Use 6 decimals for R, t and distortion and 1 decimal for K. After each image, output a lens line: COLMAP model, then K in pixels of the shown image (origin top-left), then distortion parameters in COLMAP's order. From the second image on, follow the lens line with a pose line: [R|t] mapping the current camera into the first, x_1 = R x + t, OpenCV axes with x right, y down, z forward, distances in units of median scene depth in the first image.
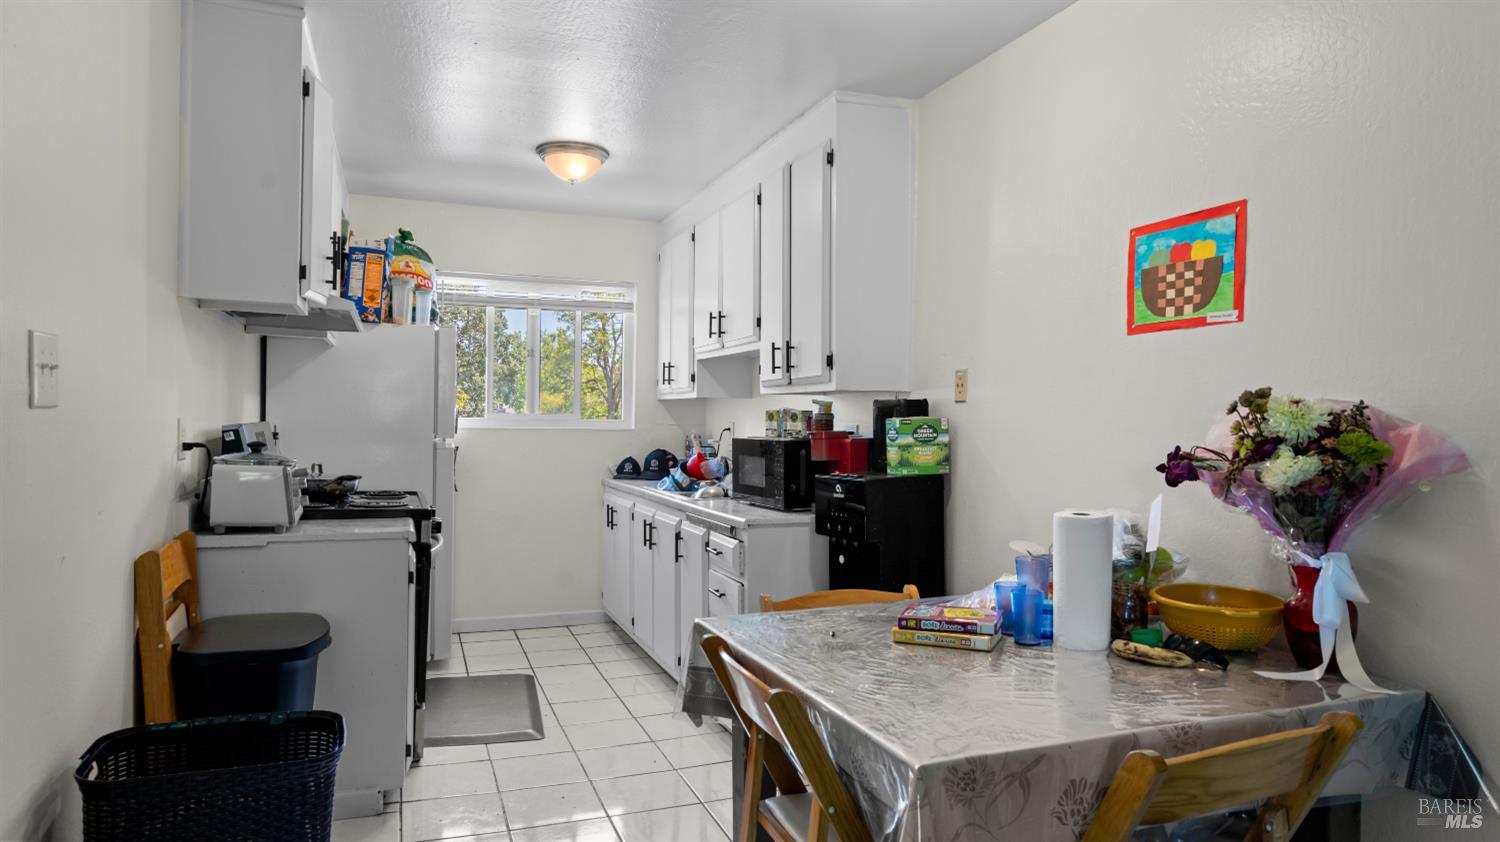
lens RADIAL K [[923.6, 0, 749.7], [0, 923.6, 437.7], [0, 0, 1]] dist [0.004420, 0.001470]
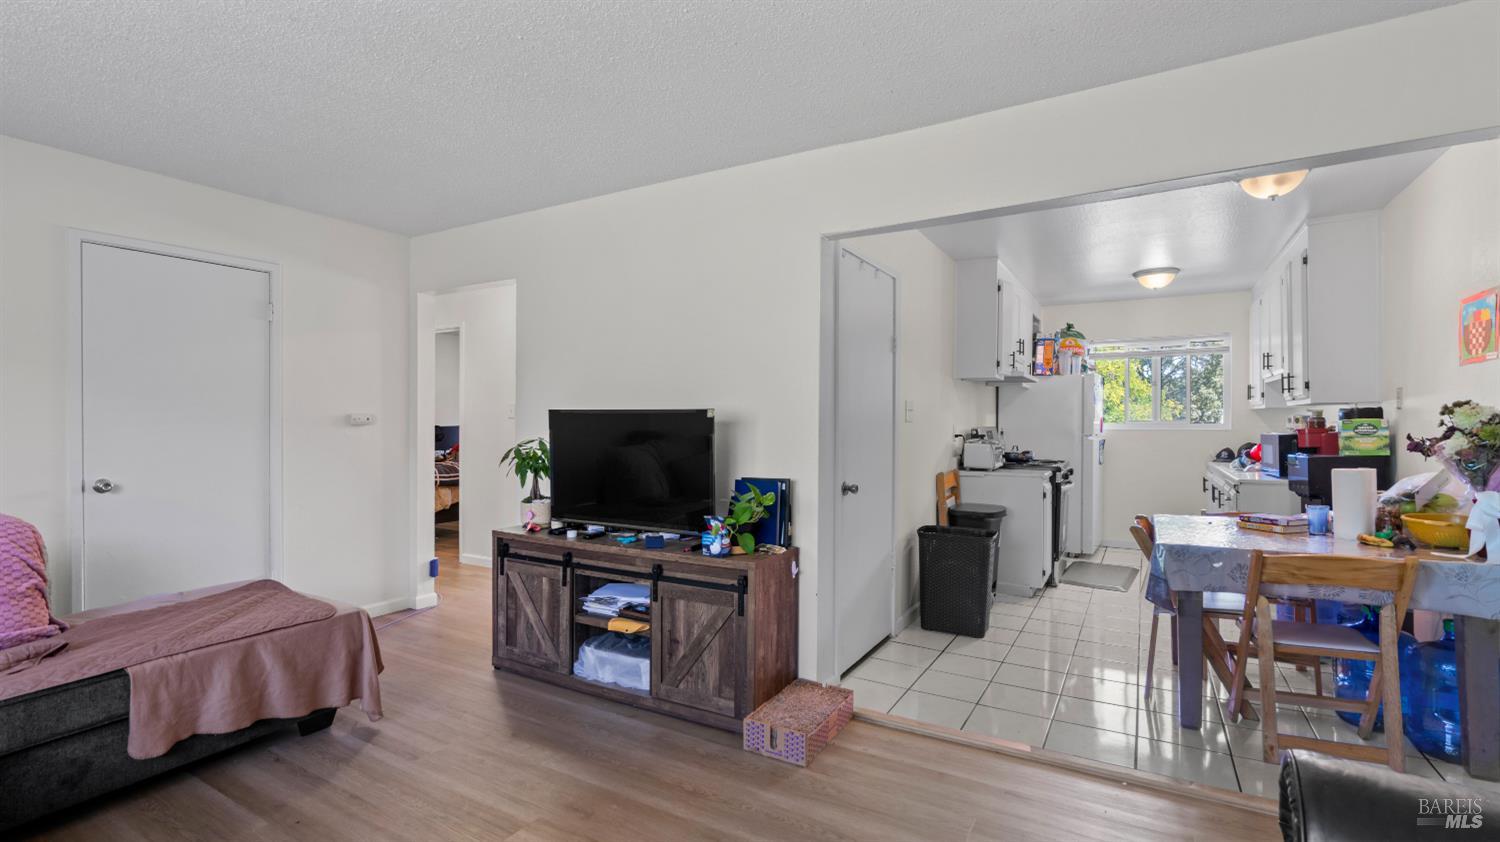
lens RADIAL K [[675.4, 0, 750.0], [0, 675.4, 421.0], [0, 0, 1]] dist [-0.001283, 0.000022]
pose [[0.625969, -0.016167, -0.779680, 0.428330], [-0.005238, 0.999675, -0.024934, 0.015239], [0.779830, 0.019692, 0.625681, -0.536603]]
